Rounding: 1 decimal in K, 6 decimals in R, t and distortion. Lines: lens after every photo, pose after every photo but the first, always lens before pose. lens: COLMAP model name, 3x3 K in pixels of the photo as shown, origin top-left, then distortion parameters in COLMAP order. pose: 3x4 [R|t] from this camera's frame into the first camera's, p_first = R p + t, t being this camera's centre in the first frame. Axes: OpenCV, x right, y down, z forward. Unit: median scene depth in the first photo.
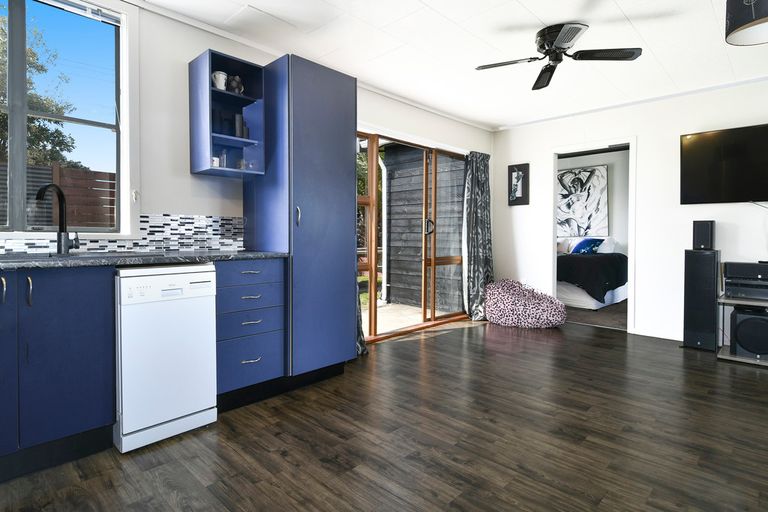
lens RADIAL K [[404.0, 0, 397.3], [0, 404.0, 239.8], [0, 0, 1]] dist [0.002751, -0.002189]
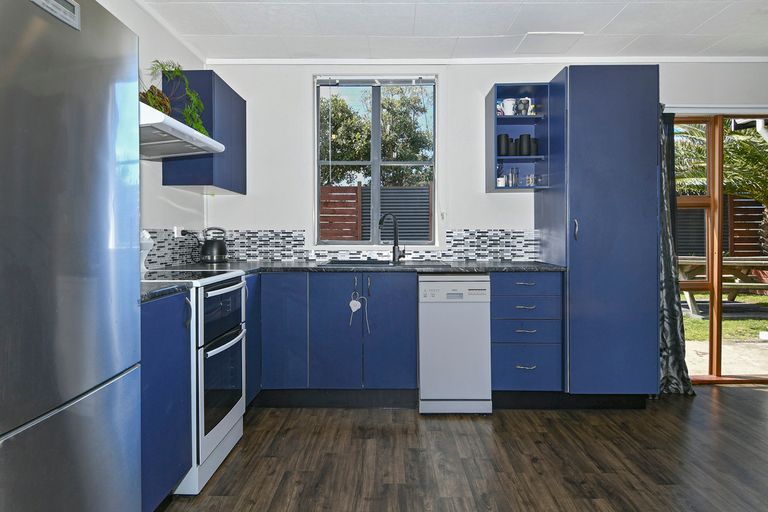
lens RADIAL K [[417.7, 0, 379.1], [0, 417.7, 239.5], [0, 0, 1]] dist [-0.003967, -0.004600]
pose [[0.683023, -0.002507, -0.730392, 0.187809], [-0.007040, 0.999925, -0.010016, -0.024645], [0.730363, 0.011983, 0.682955, -0.034254]]
